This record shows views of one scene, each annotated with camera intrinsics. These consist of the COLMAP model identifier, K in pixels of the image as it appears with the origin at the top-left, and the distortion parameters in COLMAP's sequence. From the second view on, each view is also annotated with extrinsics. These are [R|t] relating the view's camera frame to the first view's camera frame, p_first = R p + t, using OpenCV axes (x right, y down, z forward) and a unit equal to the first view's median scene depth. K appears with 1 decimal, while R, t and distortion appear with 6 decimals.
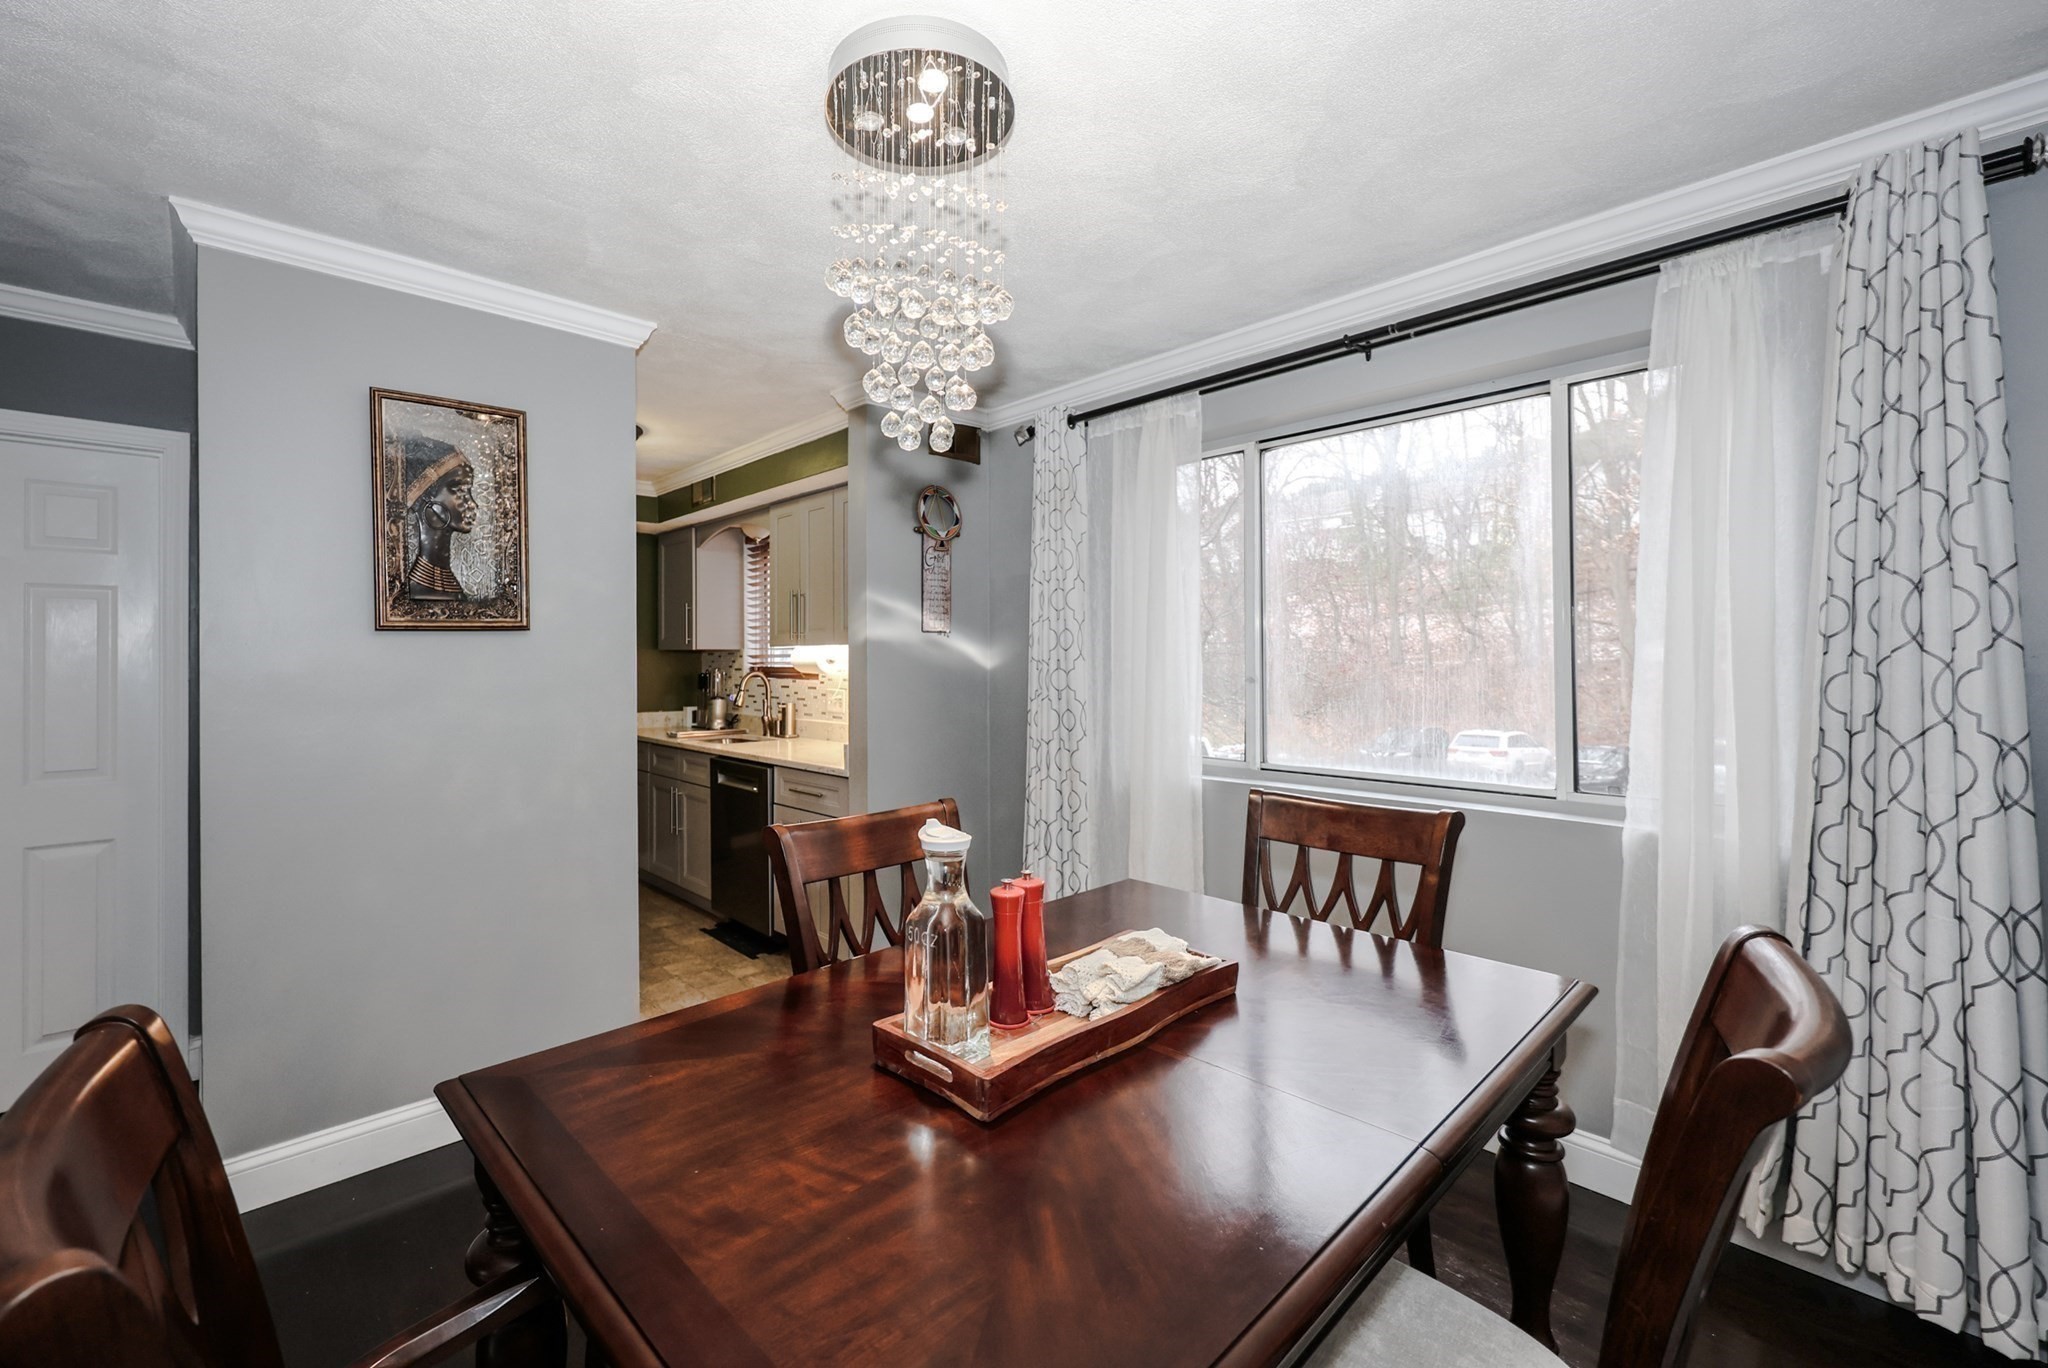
lens RADIAL K [[829.5, 0, 1014.6], [0, 829.5, 690.9], [0, 0, 1]] dist [0.000560, 0.000359]
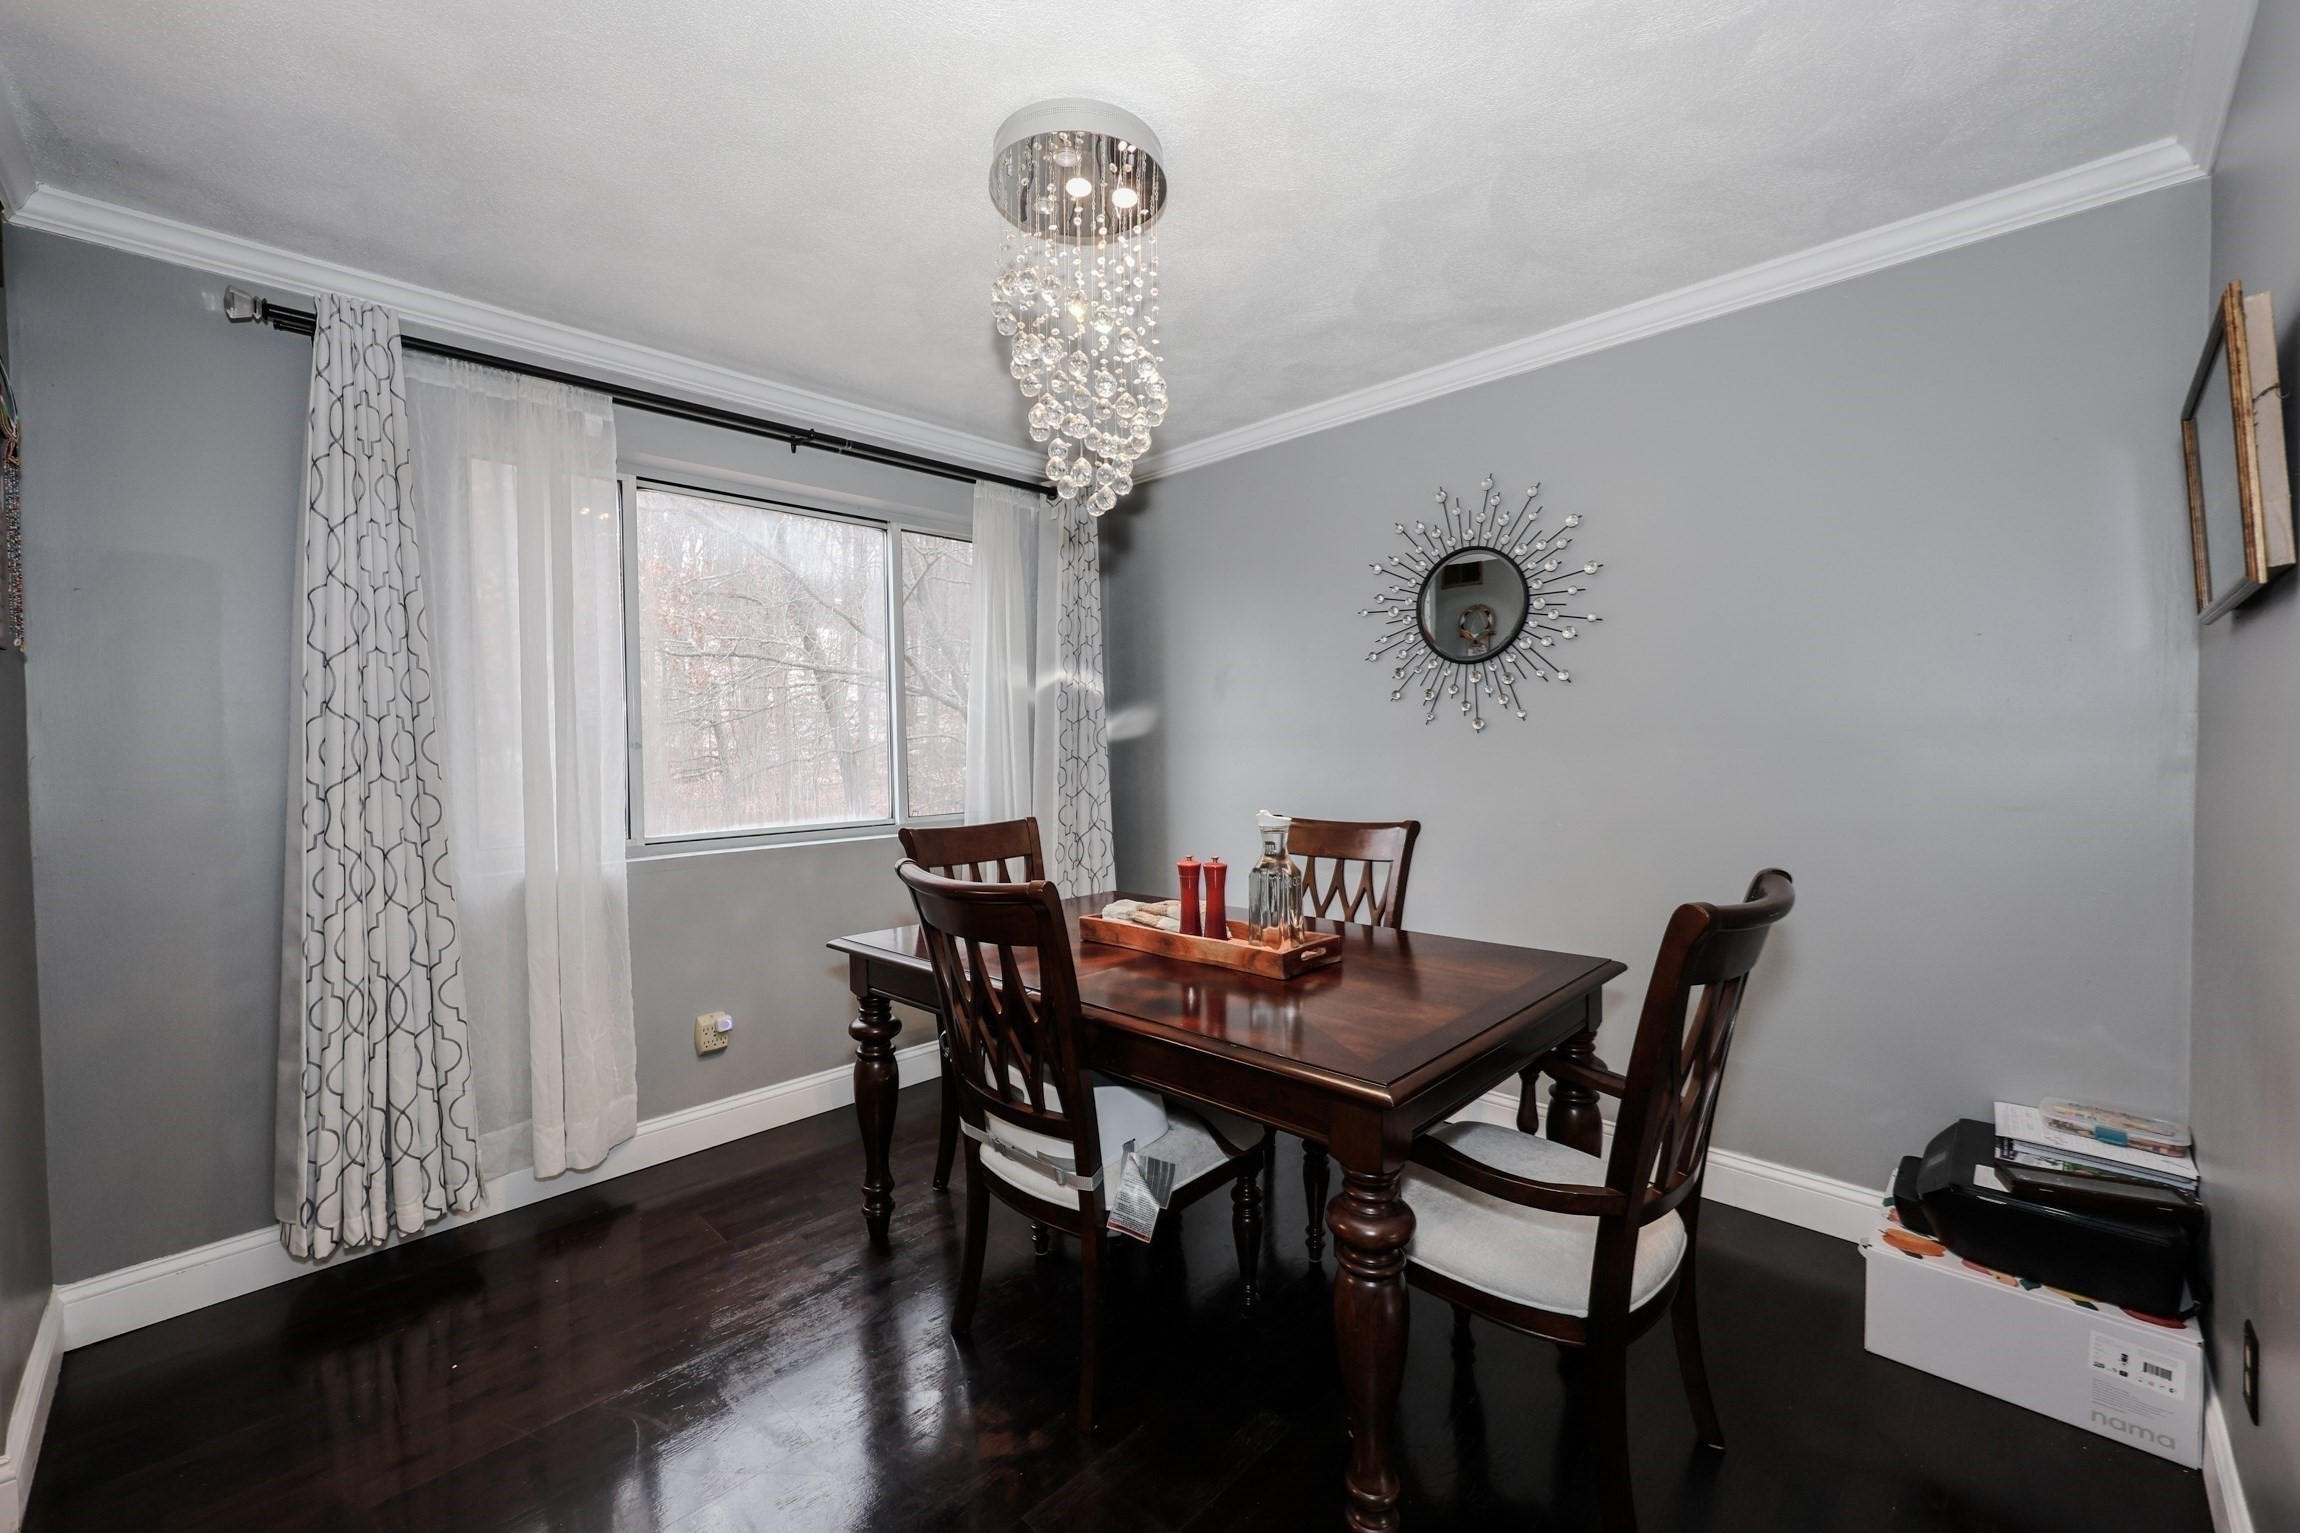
lens RADIAL K [[931.6, 0, 1139.4], [0, 931.6, 774.2], [0, 0, 1]] dist [0.000560, 0.000359]
pose [[-0.006885, -0.015534, 0.999856, -0.844142], [0.063639, 0.997846, 0.015941, 0.043383], [-0.997949, 0.063740, -0.005882, 0.577248]]
